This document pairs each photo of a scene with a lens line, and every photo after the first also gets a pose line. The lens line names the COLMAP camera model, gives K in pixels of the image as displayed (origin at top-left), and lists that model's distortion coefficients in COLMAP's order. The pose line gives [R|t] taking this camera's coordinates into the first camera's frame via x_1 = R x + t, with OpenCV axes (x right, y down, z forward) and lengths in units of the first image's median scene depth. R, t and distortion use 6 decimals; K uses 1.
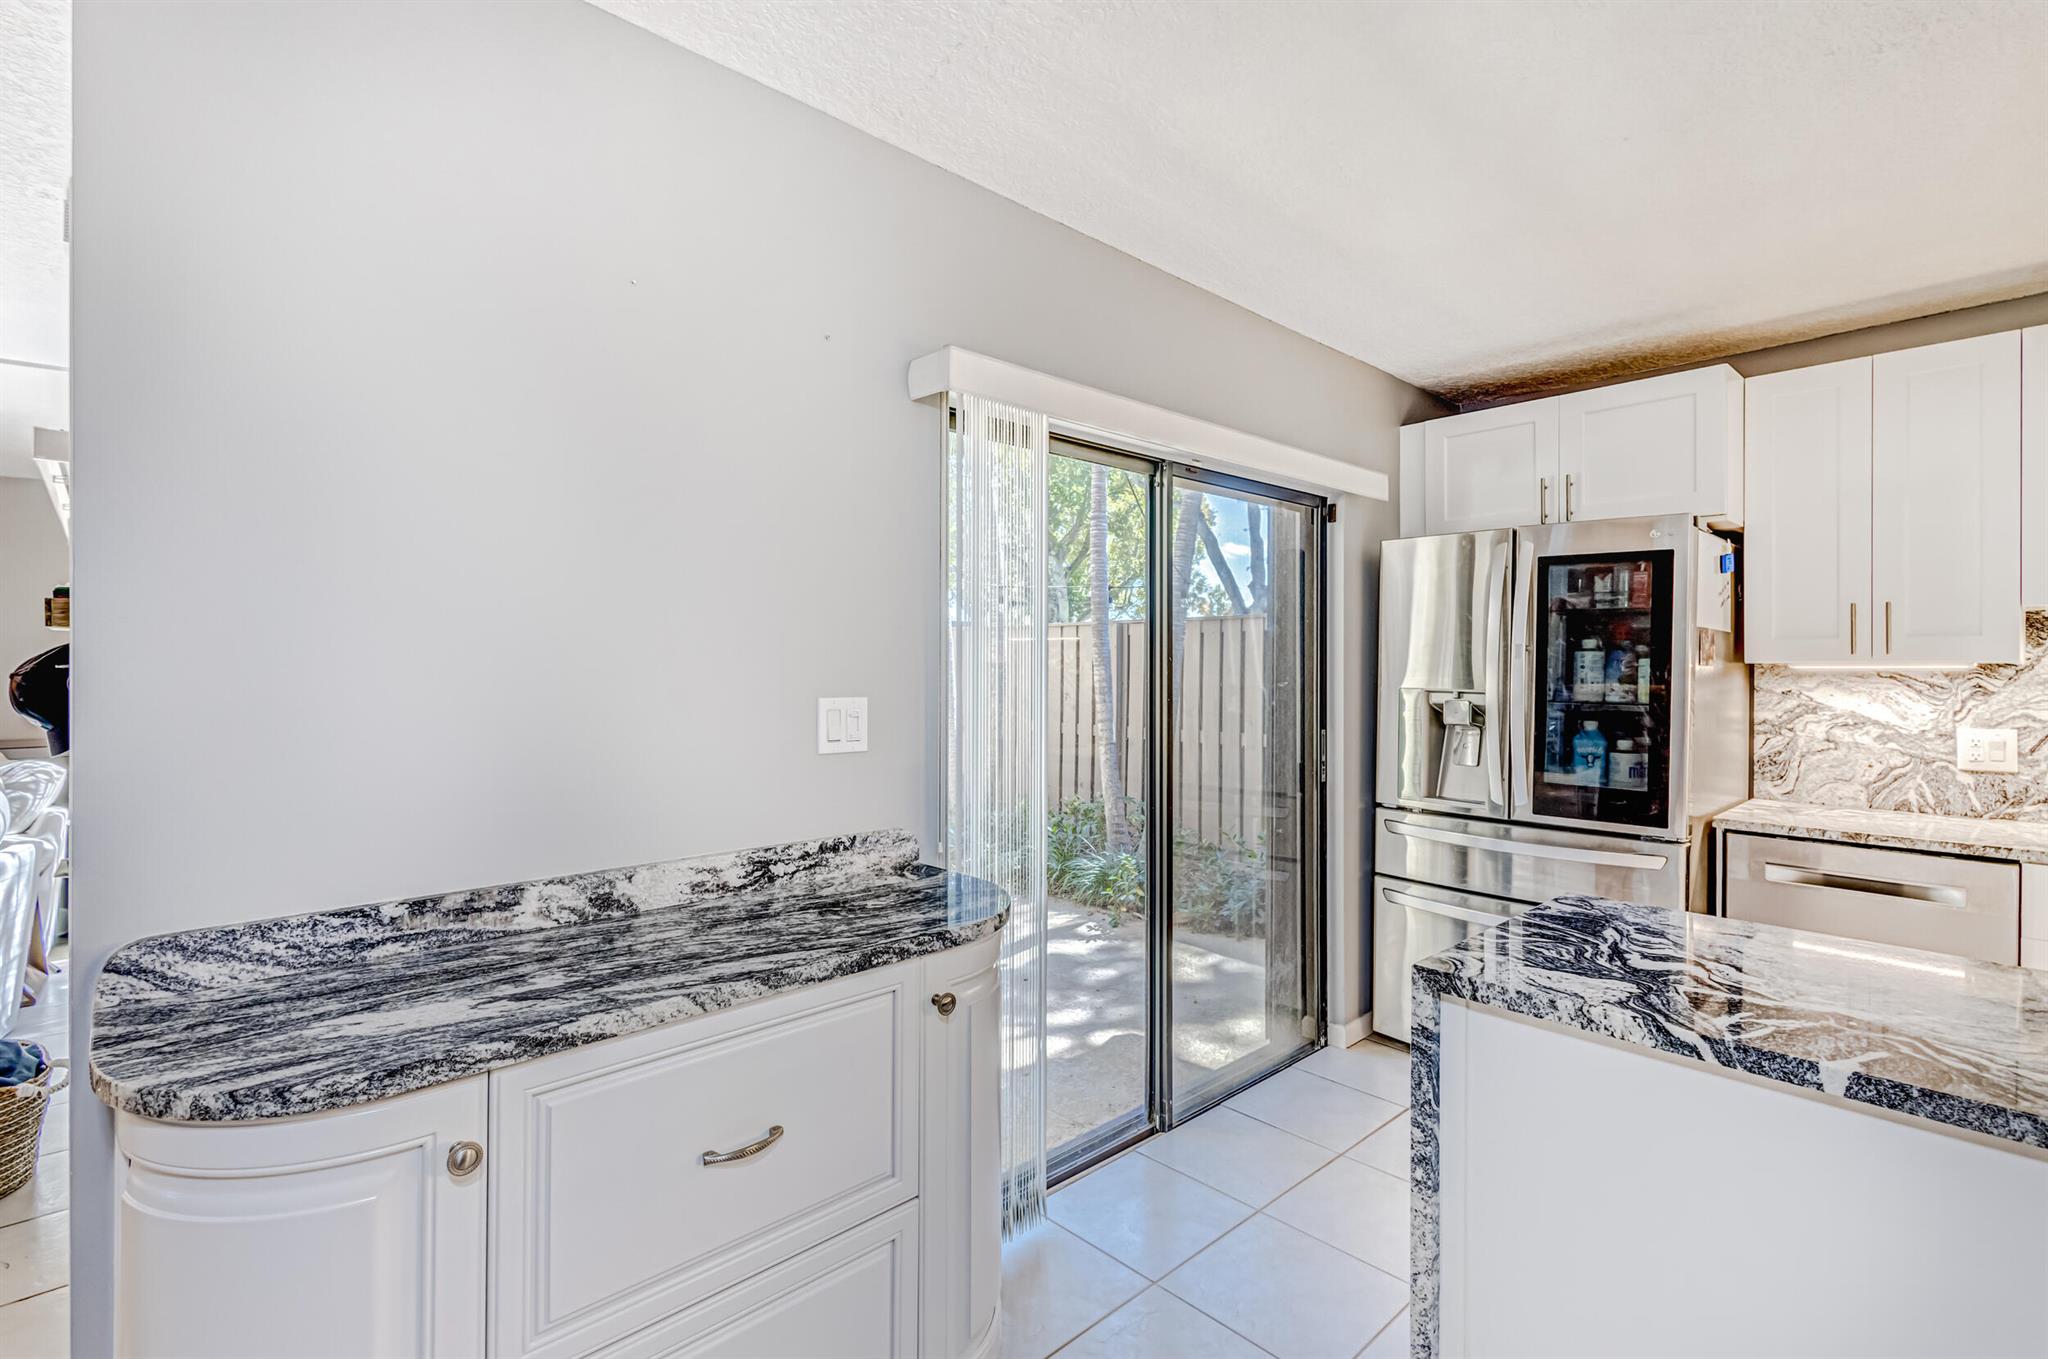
lens RADIAL K [[960.4, 0, 1029.2], [0, 960.4, 660.8], [0, 0, 1]] dist [0.006957, -0.001408]
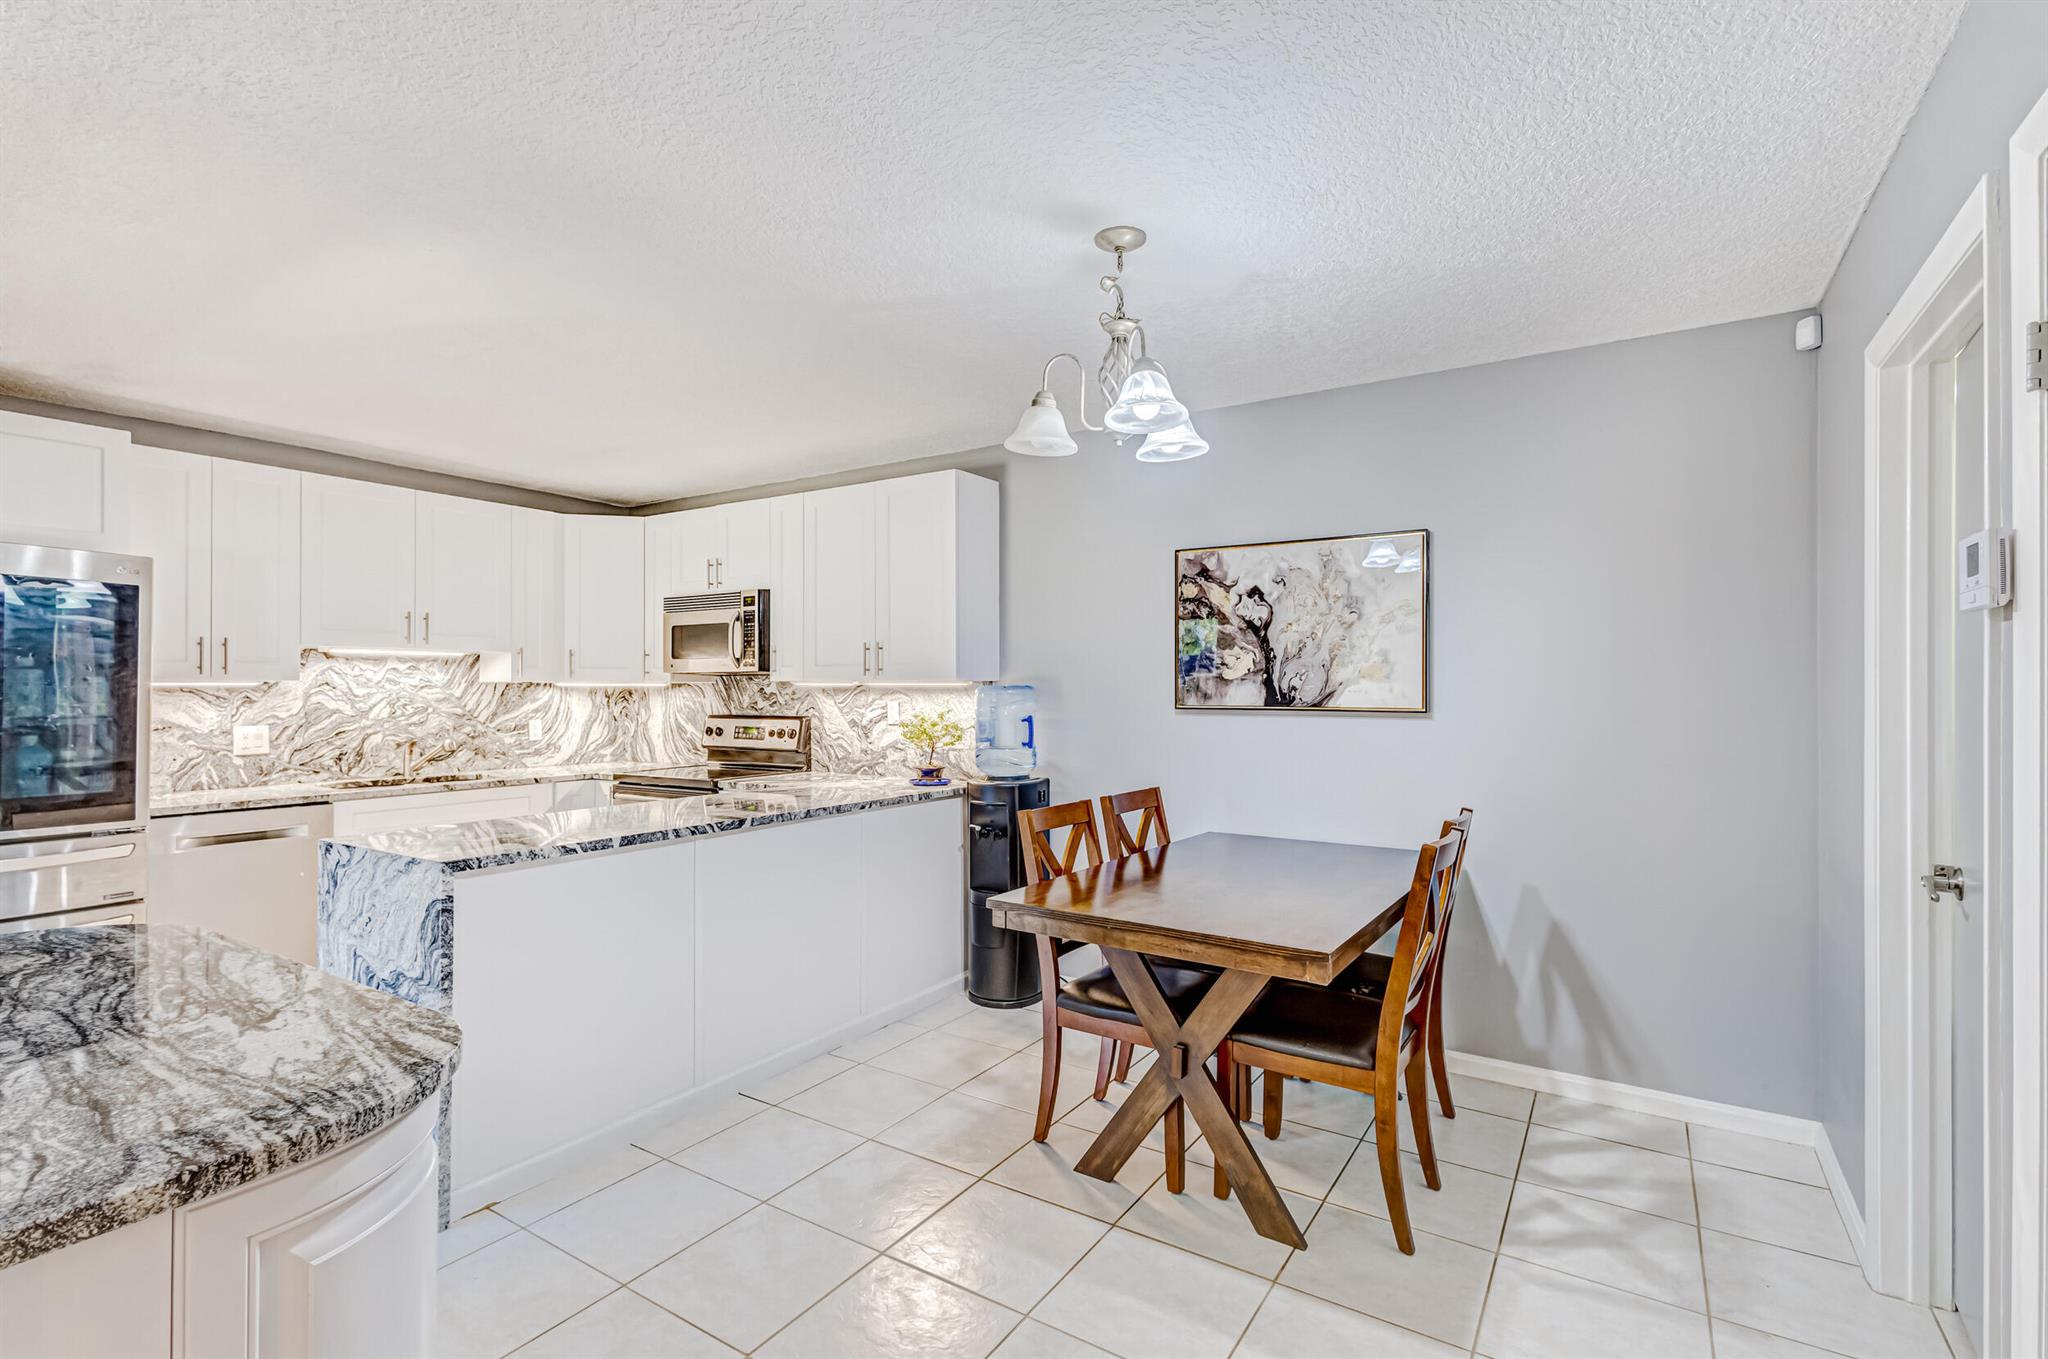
lens RADIAL K [[960.4, 0, 1015.9], [0, 960.4, 680.8], [0, 0, 1]] dist [0.006957, -0.001408]
pose [[-0.223558, 0.000227, 0.974691, -0.713594], [-0.002830, 0.999996, -0.000882, -0.000007], [-0.974686, -0.002956, -0.223556, 0.200387]]
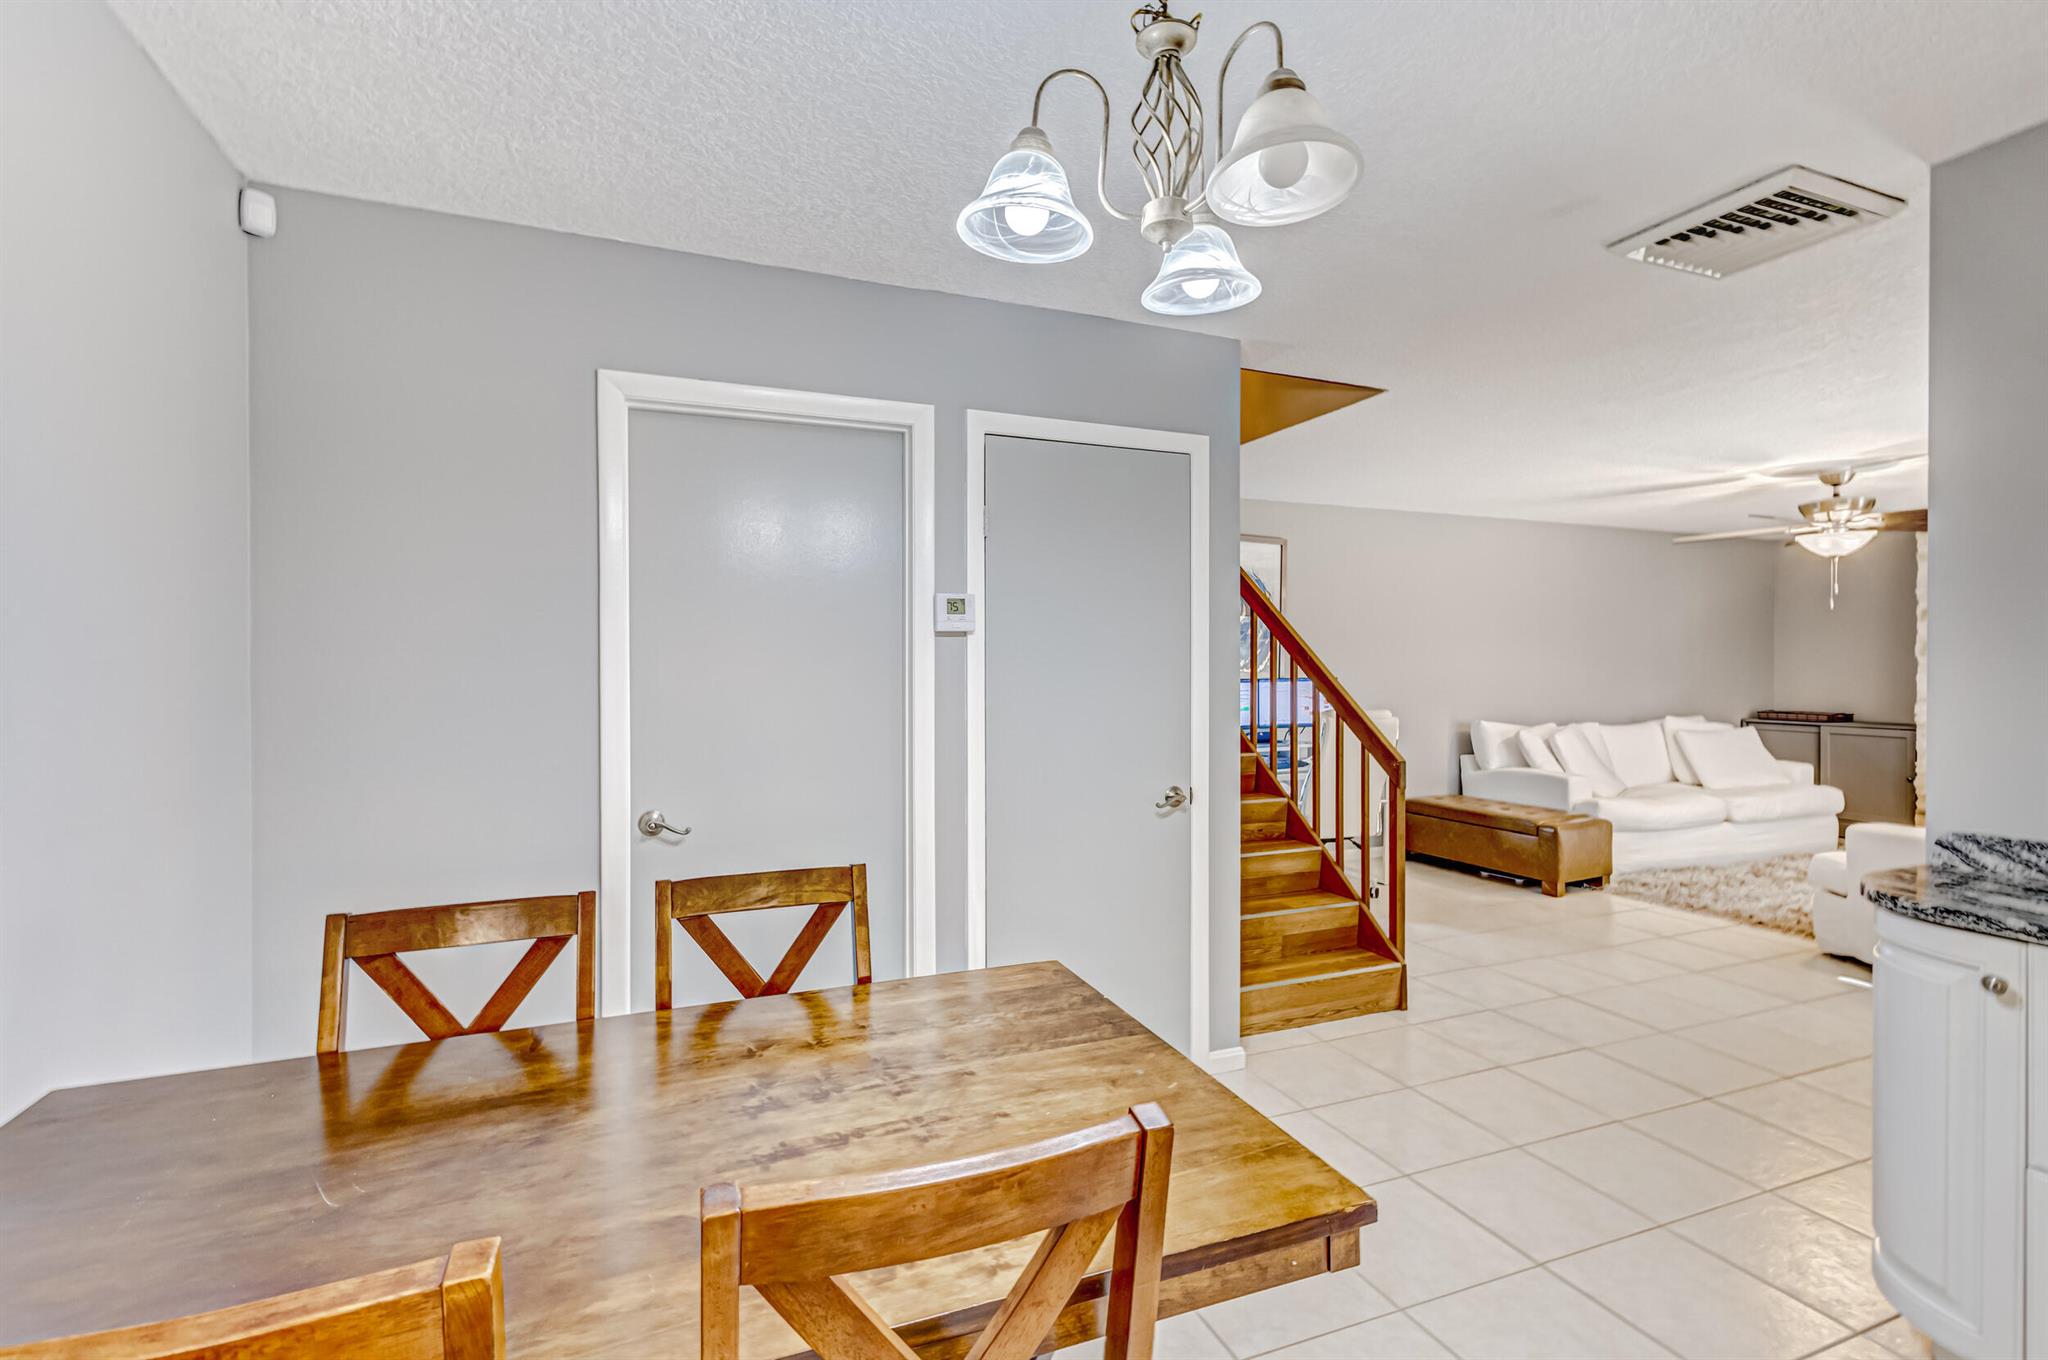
lens RADIAL K [[960.4, 0, 1010.0], [0, 960.4, 671.7], [0, 0, 1]] dist [0.006957, -0.001408]
pose [[-0.369023, 0.002981, -0.929416, 0.553329], [0.004839, 0.999987, 0.001286, 0.001732], [0.929408, -0.004023, -0.369033, 0.045047]]
